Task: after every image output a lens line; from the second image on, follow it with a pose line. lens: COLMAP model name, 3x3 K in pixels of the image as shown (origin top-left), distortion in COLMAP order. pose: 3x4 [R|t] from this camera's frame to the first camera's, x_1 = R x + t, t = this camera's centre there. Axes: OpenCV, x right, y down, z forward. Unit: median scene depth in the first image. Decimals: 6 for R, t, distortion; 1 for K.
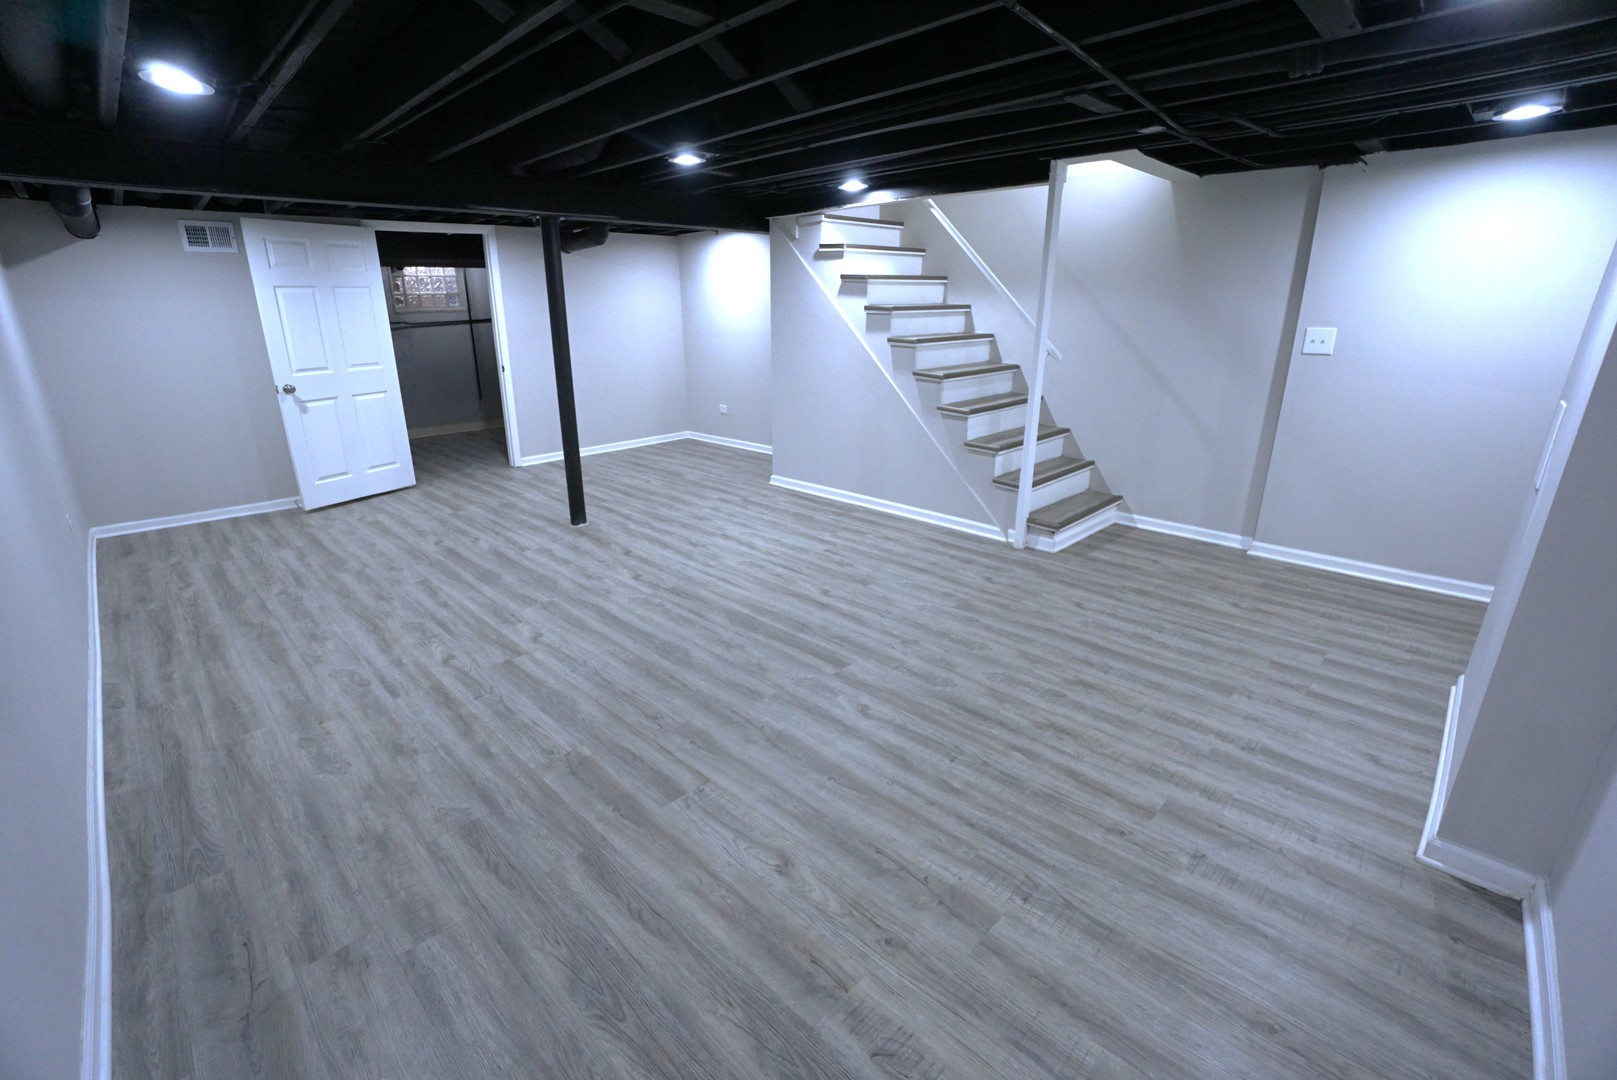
lens RADIAL K [[711.5, 0, 790.4], [0, 711.5, 539.4], [0, 0, 1]] dist [-0.067623, 0.024711]
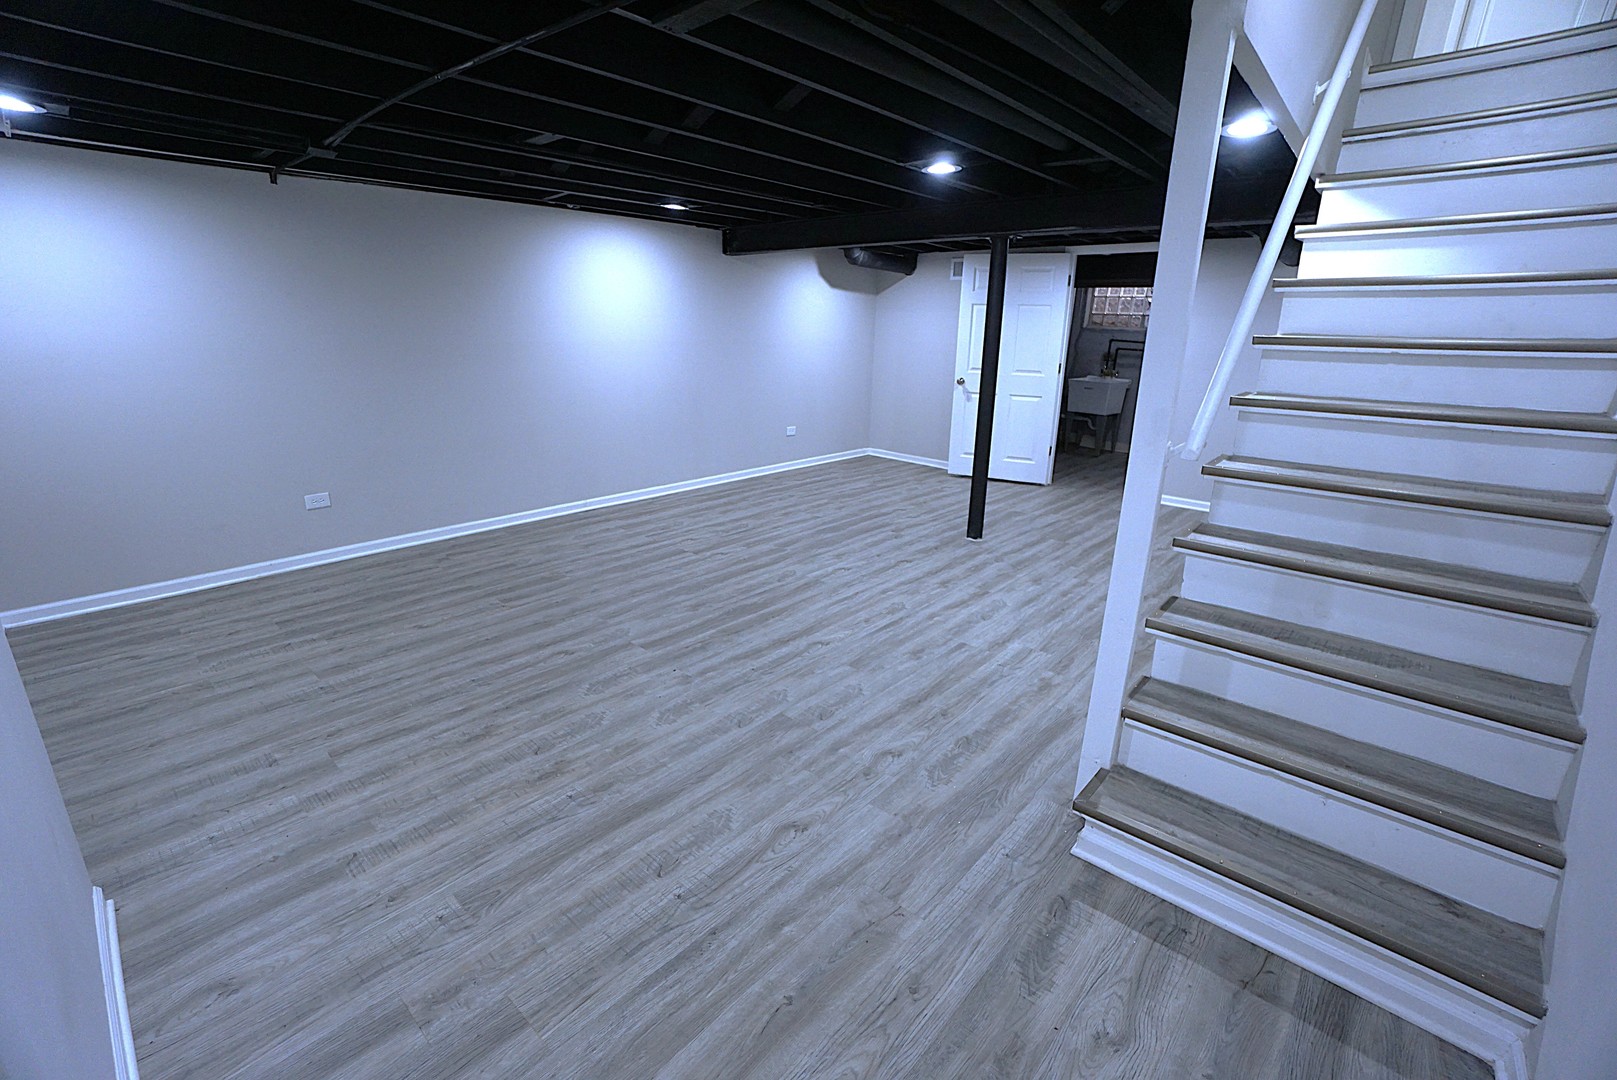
lens RADIAL K [[711.5, 0, 790.4], [0, 711.5, 539.4], [0, 0, 1]] dist [-0.067623, 0.024711]
pose [[0.054554, 0.298919, -0.952718, 0.907045], [-0.329106, 0.906206, 0.265480, -0.282343], [0.942716, 0.299062, 0.147814, 0.844544]]
